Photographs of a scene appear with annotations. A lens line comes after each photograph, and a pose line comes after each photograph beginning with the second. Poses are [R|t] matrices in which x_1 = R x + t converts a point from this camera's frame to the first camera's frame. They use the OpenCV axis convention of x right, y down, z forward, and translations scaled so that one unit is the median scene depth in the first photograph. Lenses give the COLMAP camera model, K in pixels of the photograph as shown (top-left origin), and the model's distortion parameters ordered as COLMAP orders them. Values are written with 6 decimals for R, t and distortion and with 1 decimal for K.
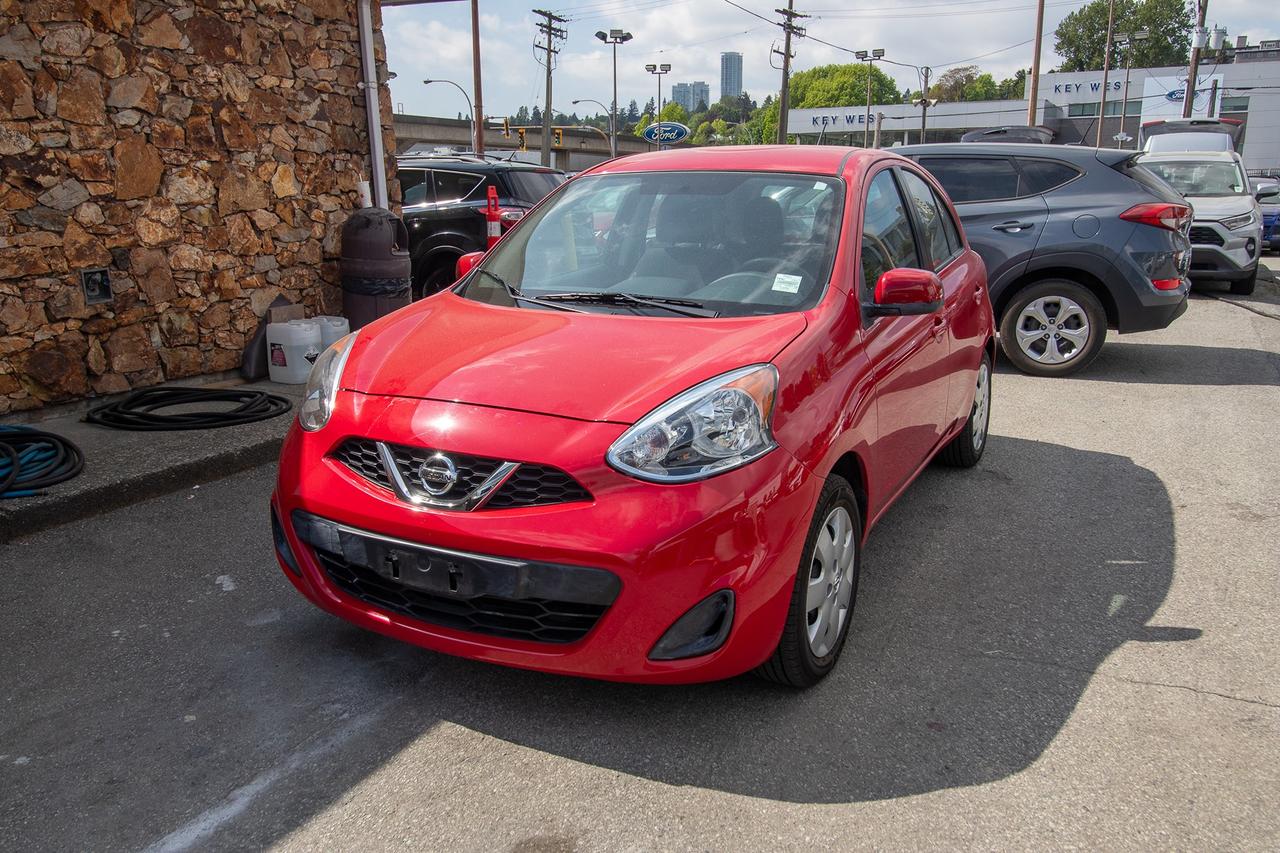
lens RADIAL K [[998.8, 0, 640.0], [0, 998.8, 426.5], [0, 0, 1]] dist [0.008394, -0.002766]
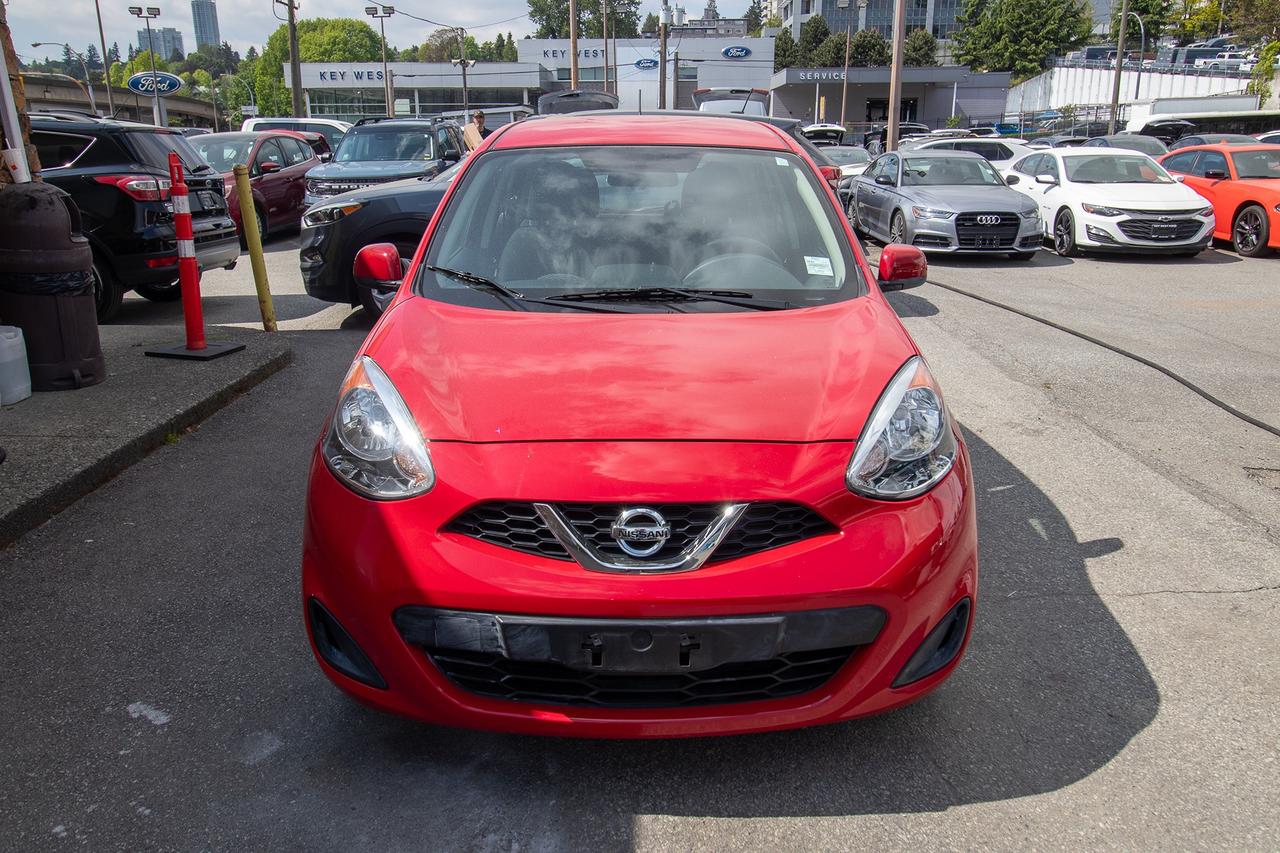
lens RADIAL K [[952.3, 0, 640.0], [0, 952.3, 426.5], [0, 0, 1]] dist [0.009767, -0.002675]
pose [[0.887200, -0.131856, 0.442143, -0.249368], [0.108019, 0.991021, 0.078793, -0.046026], [-0.448563, -0.022145, 0.893477, 0.141688]]
